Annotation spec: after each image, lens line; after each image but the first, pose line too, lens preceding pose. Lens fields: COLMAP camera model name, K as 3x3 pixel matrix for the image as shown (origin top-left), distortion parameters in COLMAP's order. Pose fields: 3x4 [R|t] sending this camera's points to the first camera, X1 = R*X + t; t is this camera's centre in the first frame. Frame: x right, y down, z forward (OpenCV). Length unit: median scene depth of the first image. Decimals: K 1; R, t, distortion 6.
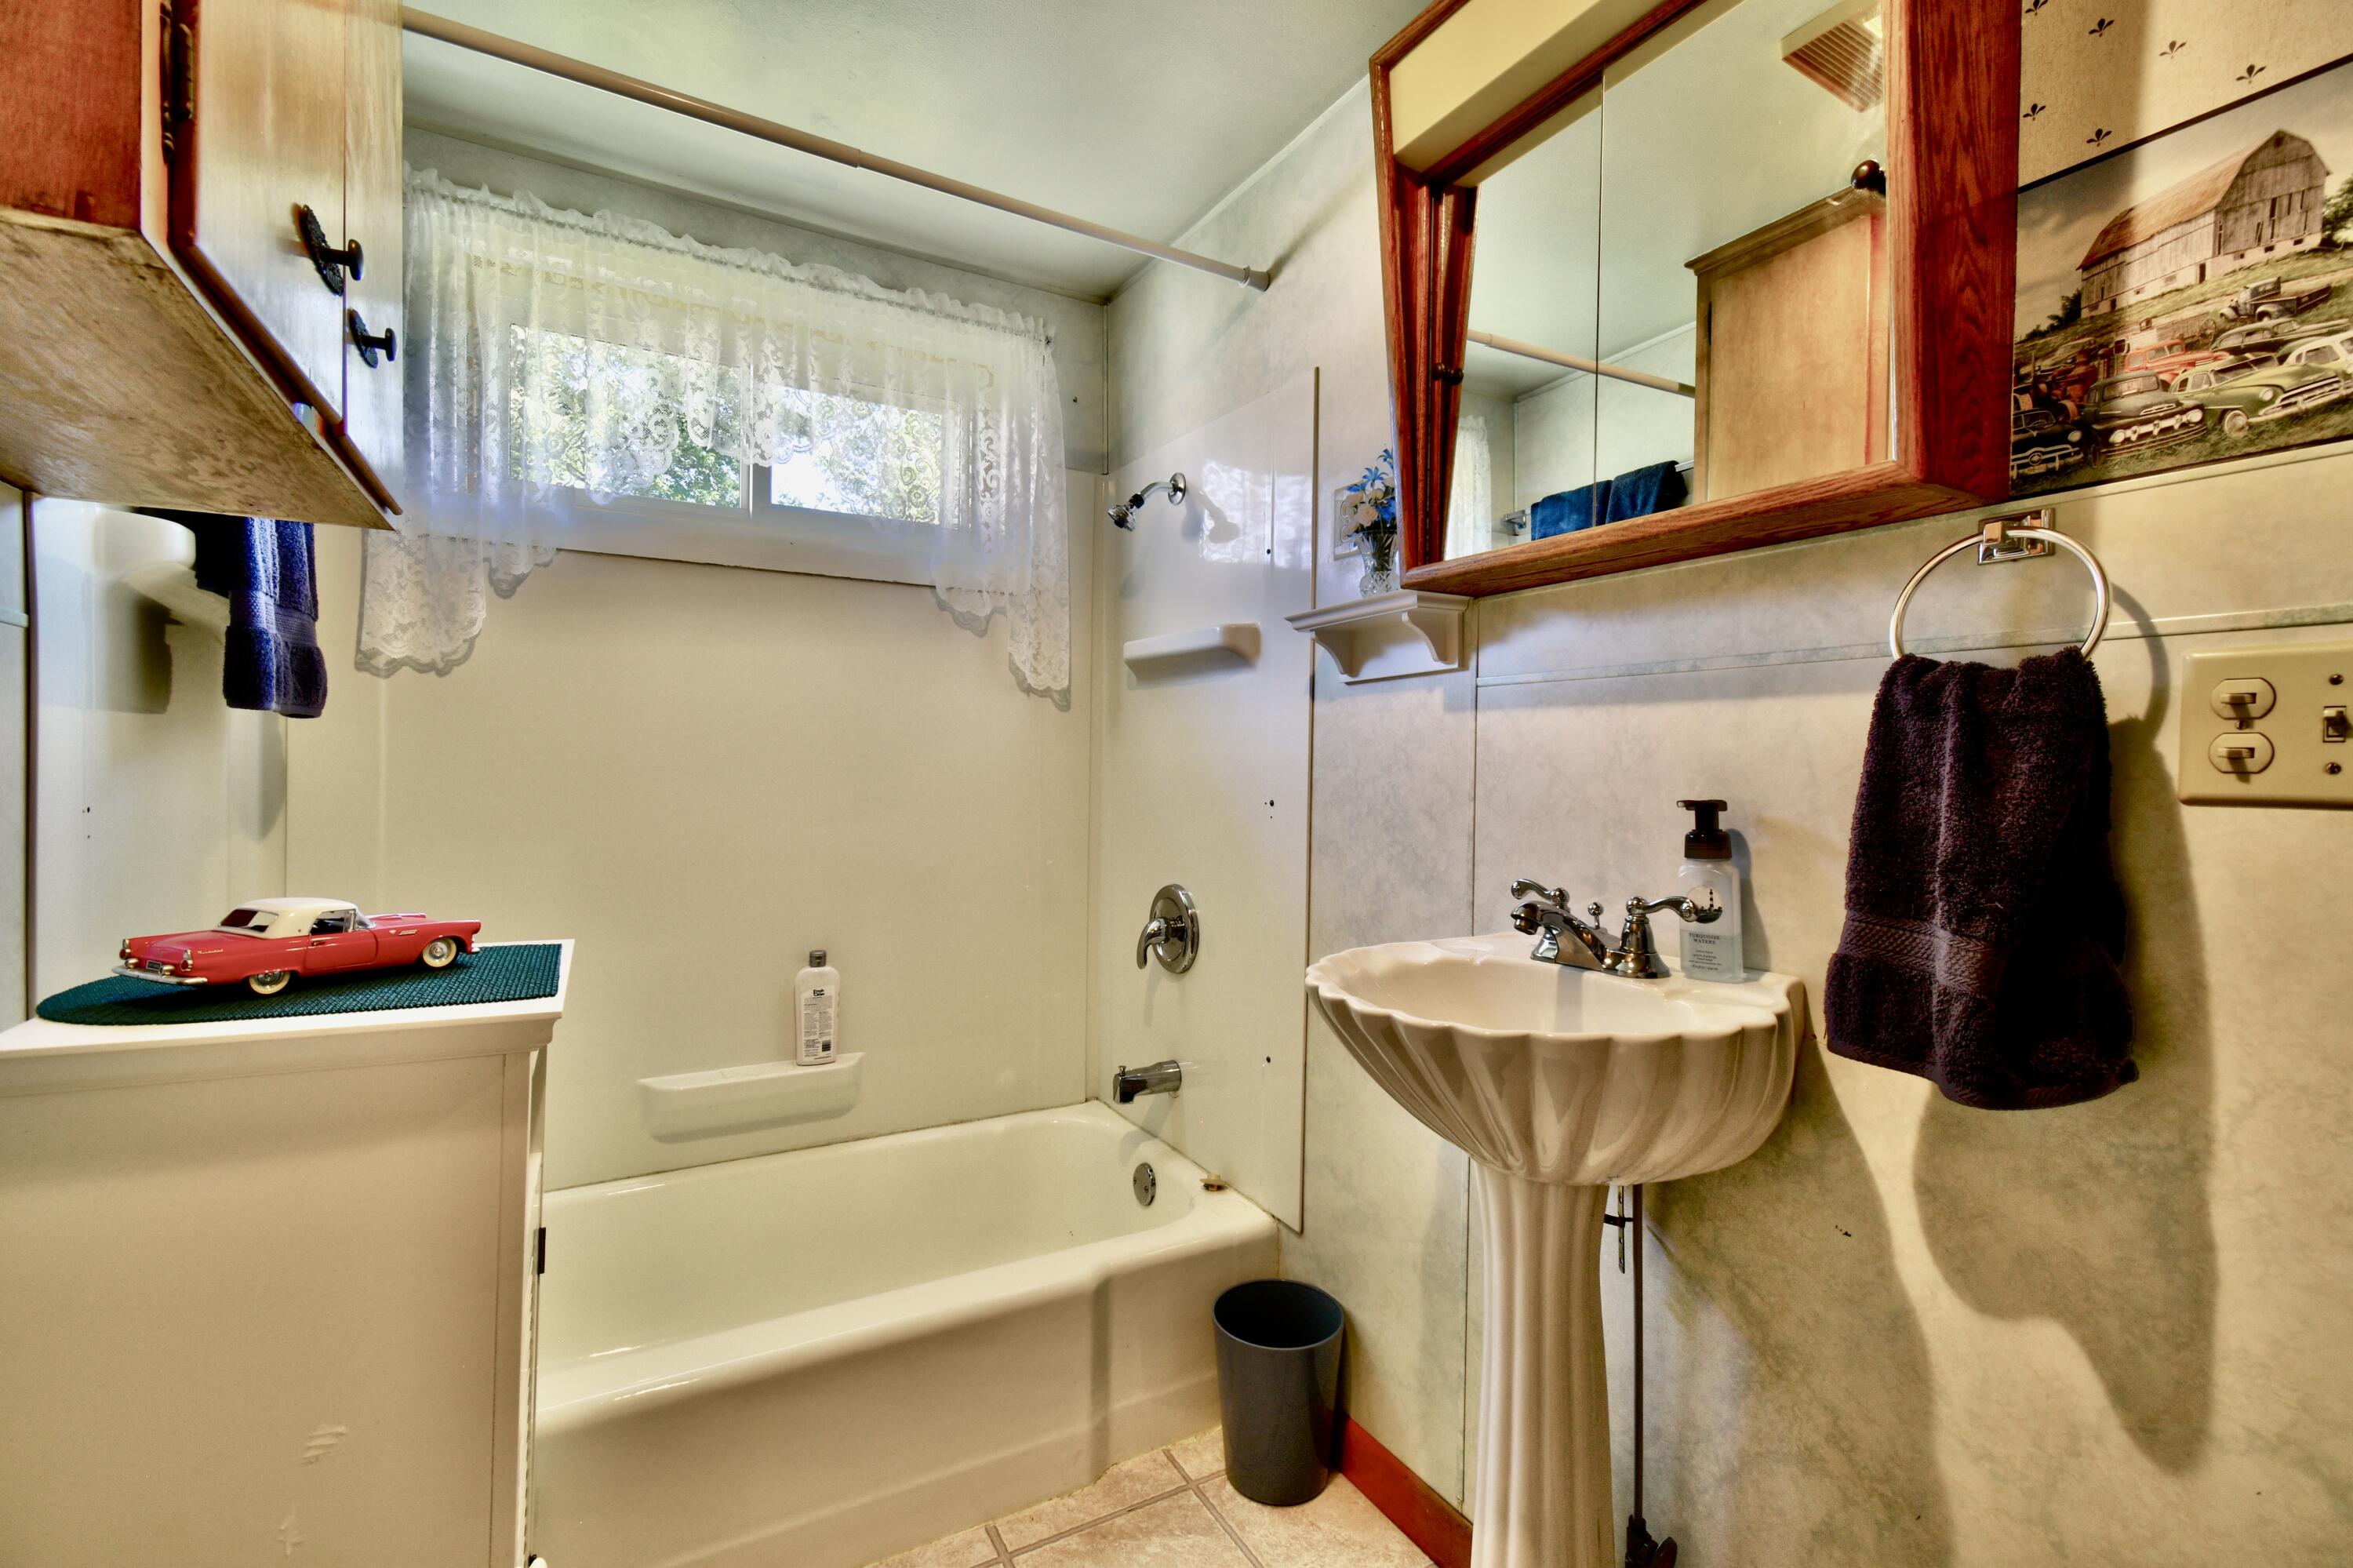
lens RADIAL K [[1036.4, 0, 1176.9], [0, 1036.4, 776.7], [0, 0, 1]] dist [0.012556, -0.006198]
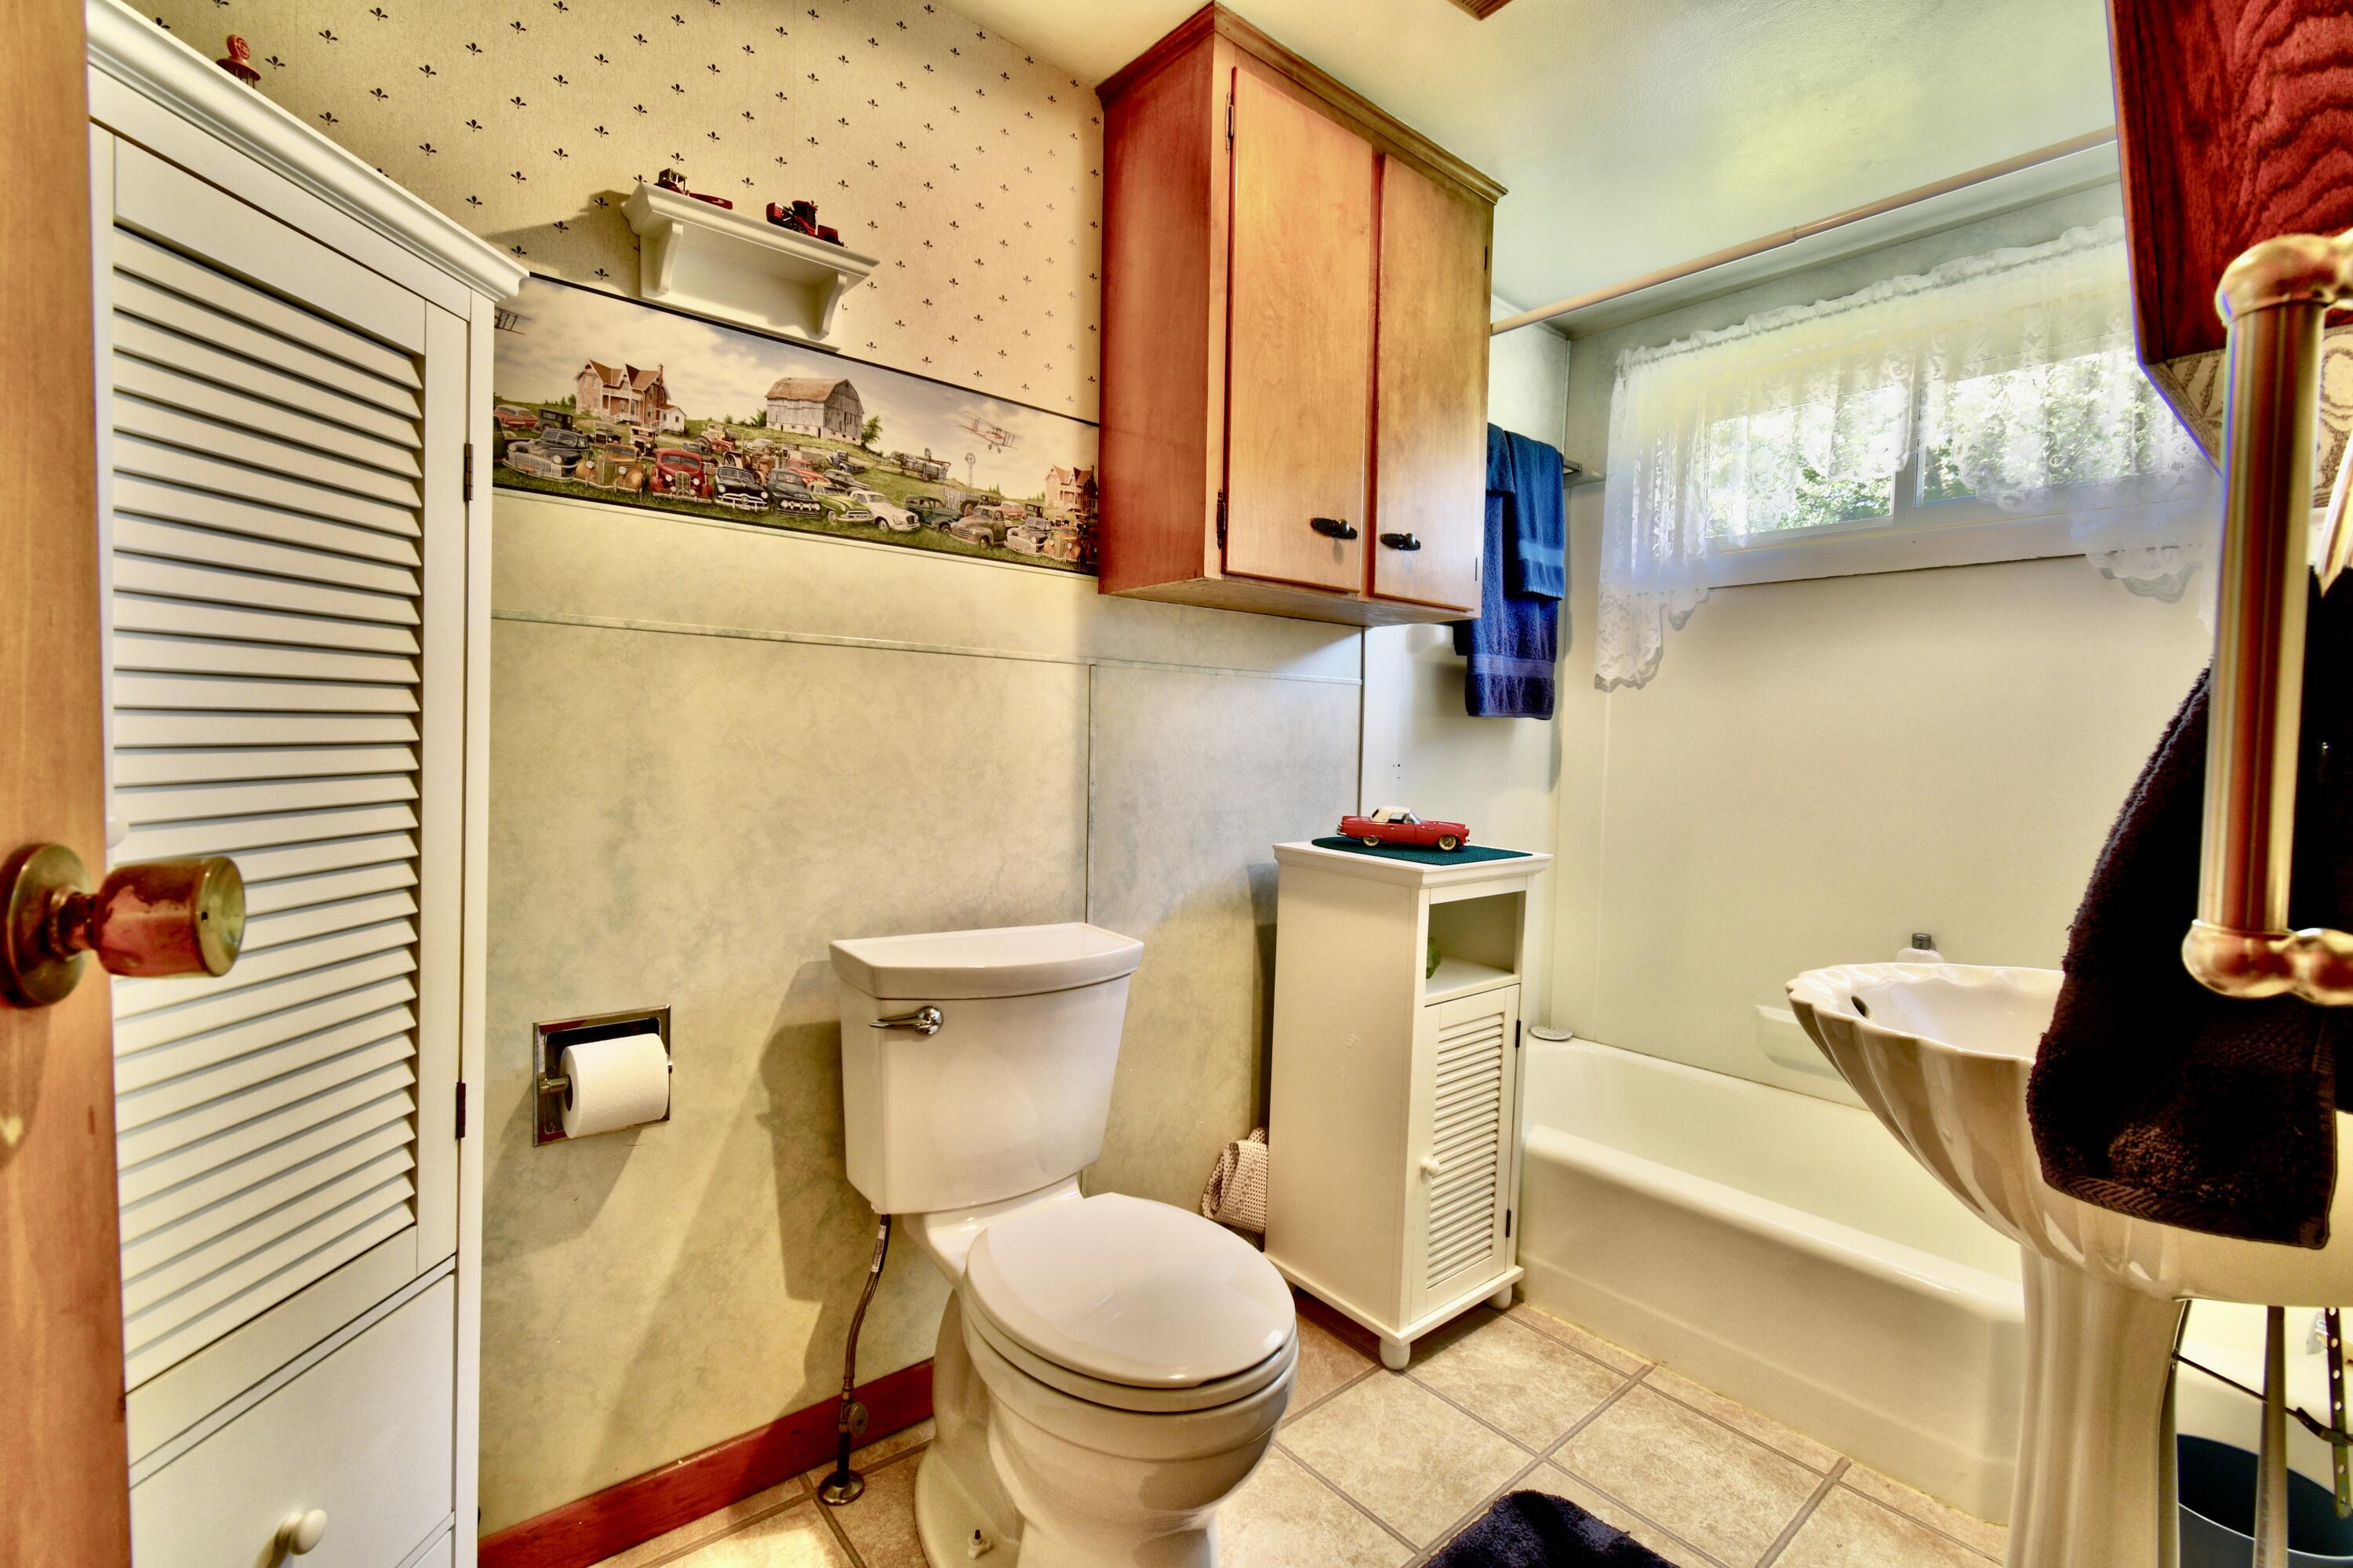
lens RADIAL K [[1042.4, 0, 1177.0], [0, 1042.4, 778.0], [0, 0, 1]] dist [0.016733, -0.006236]
pose [[0.183547, 0.034561, -0.982403, 0.699464], [-0.028676, 0.999145, 0.029793, 0.004531], [0.982593, 0.022703, 0.184381, 0.100219]]
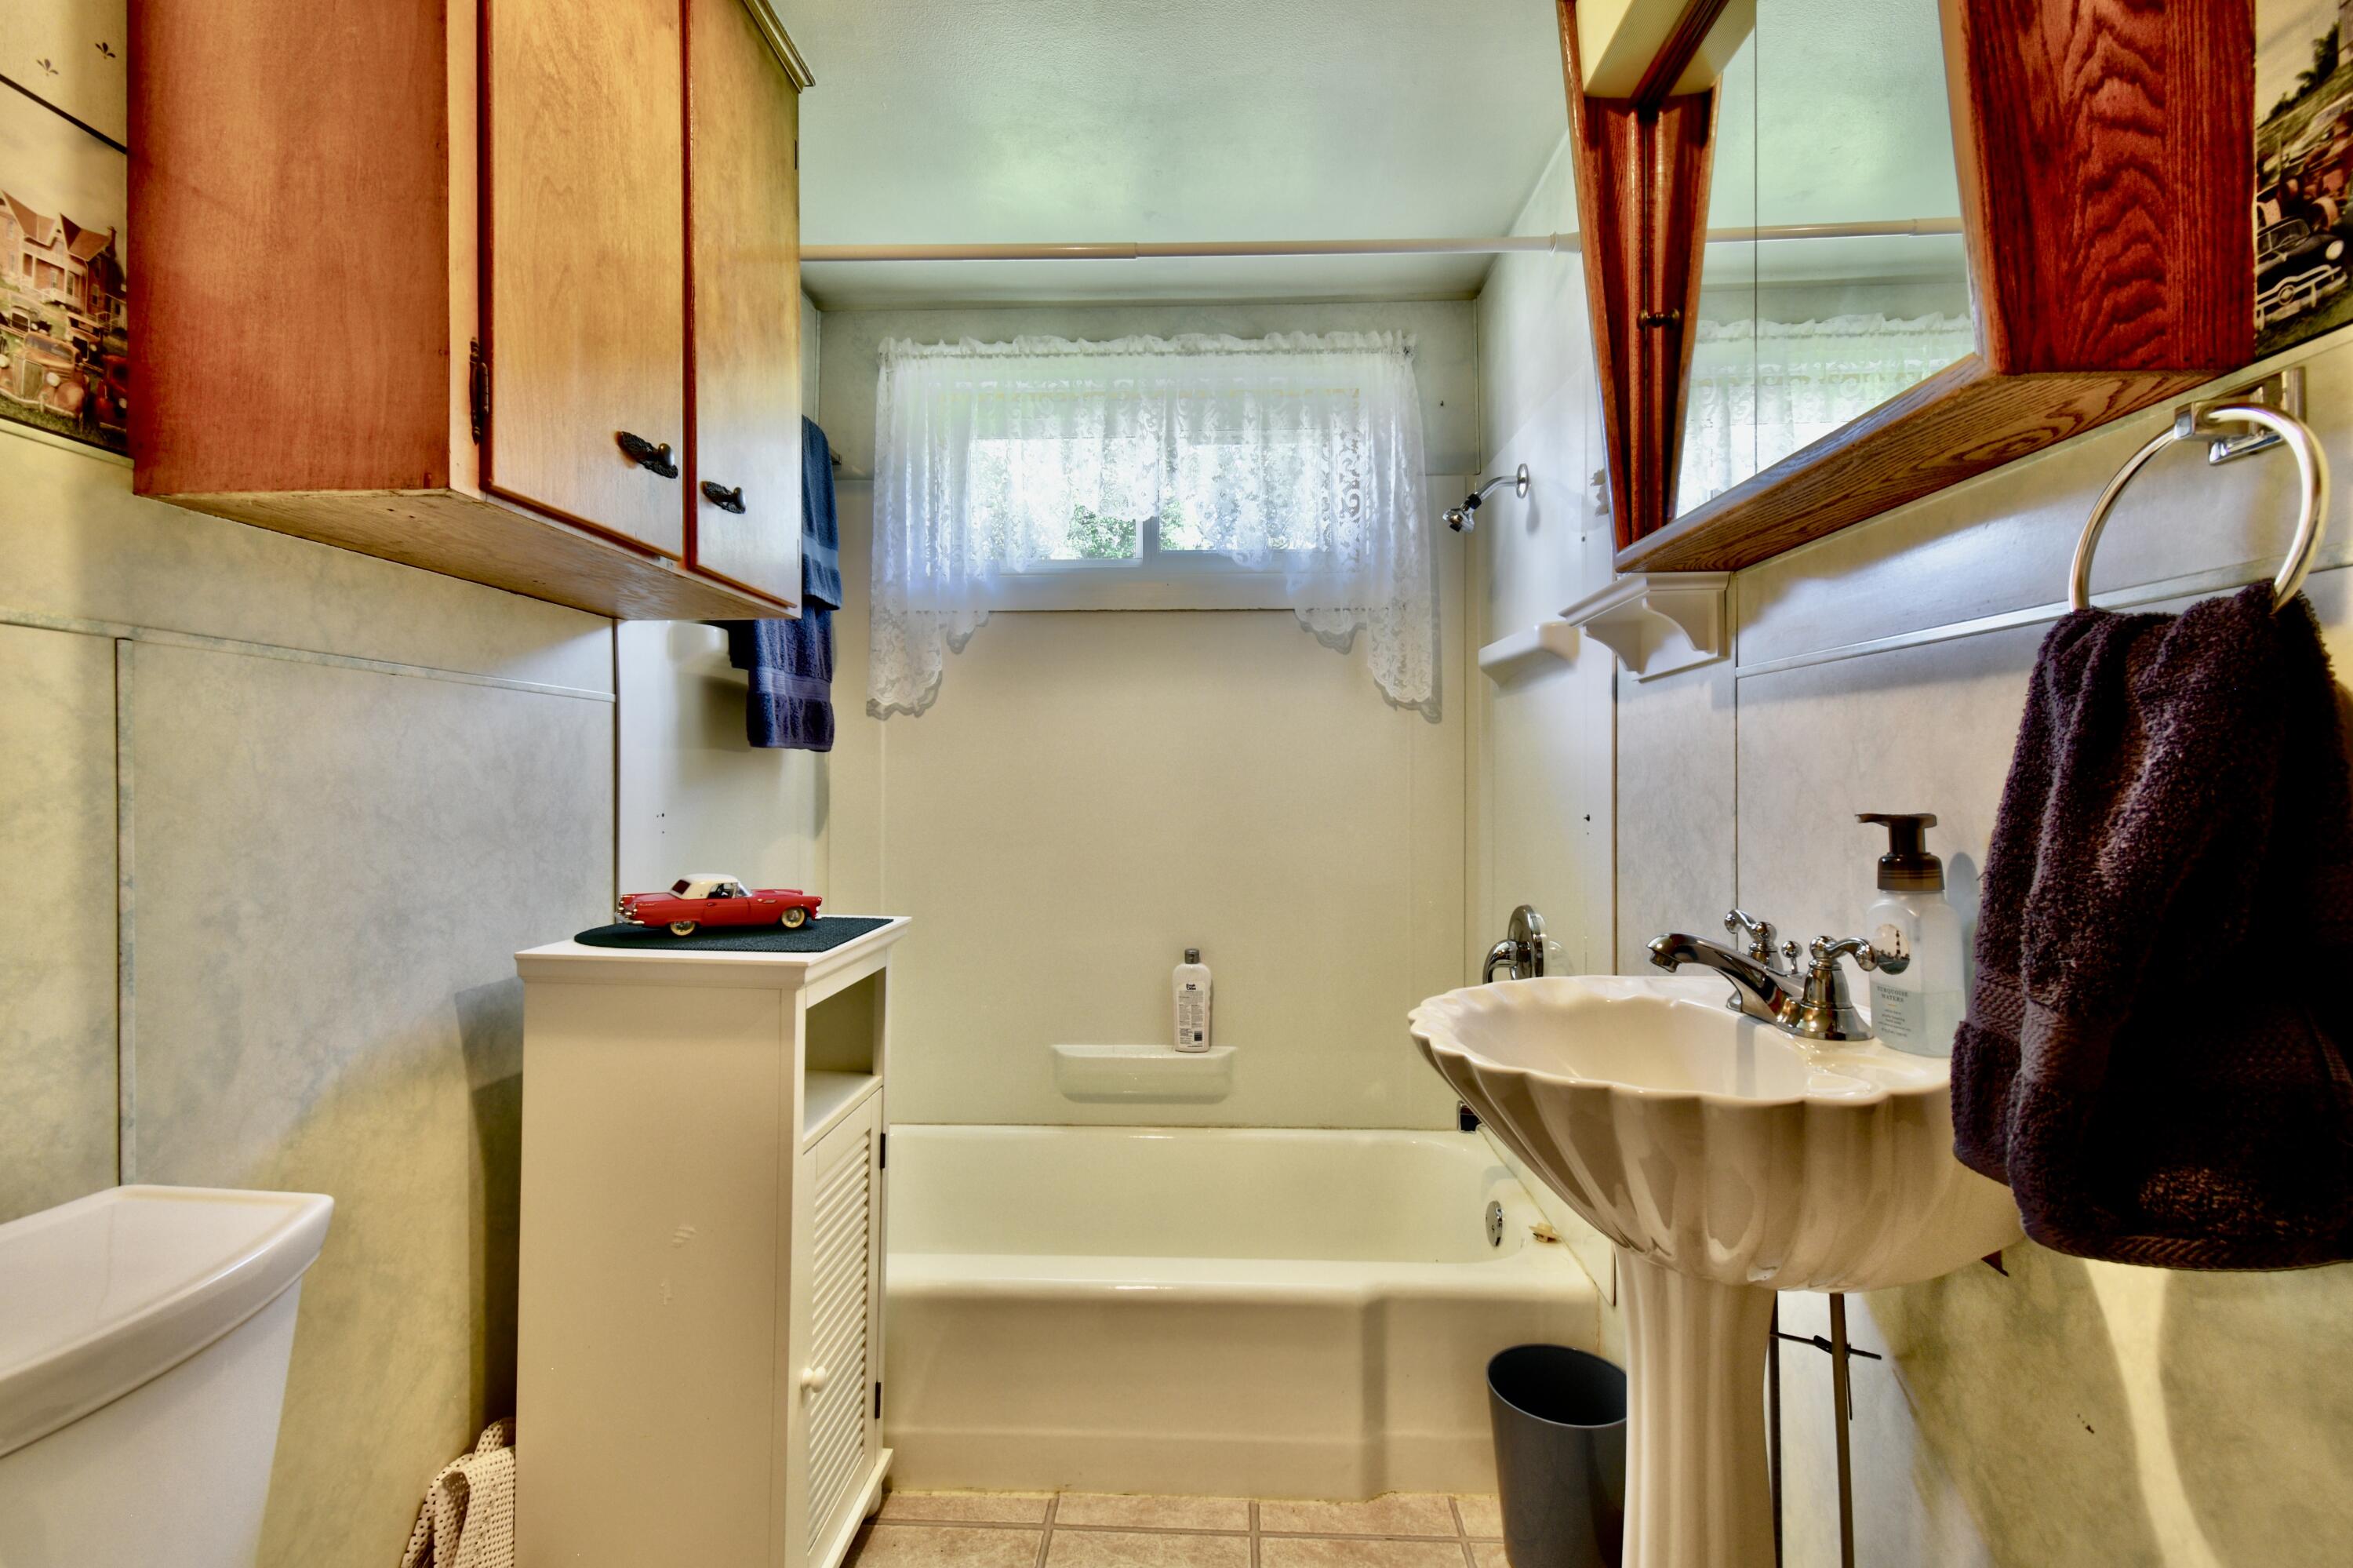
lens RADIAL K [[1067.5, 0, 1178.2], [0, 1067.5, 776.4], [0, 0, 1]] dist [0.008179, -0.003736]
pose [[0.847741, -0.013790, -0.530232, 0.322721], [0.005756, 0.999842, -0.016800, 0.003531], [0.530380, 0.011190, 0.847686, 0.032499]]
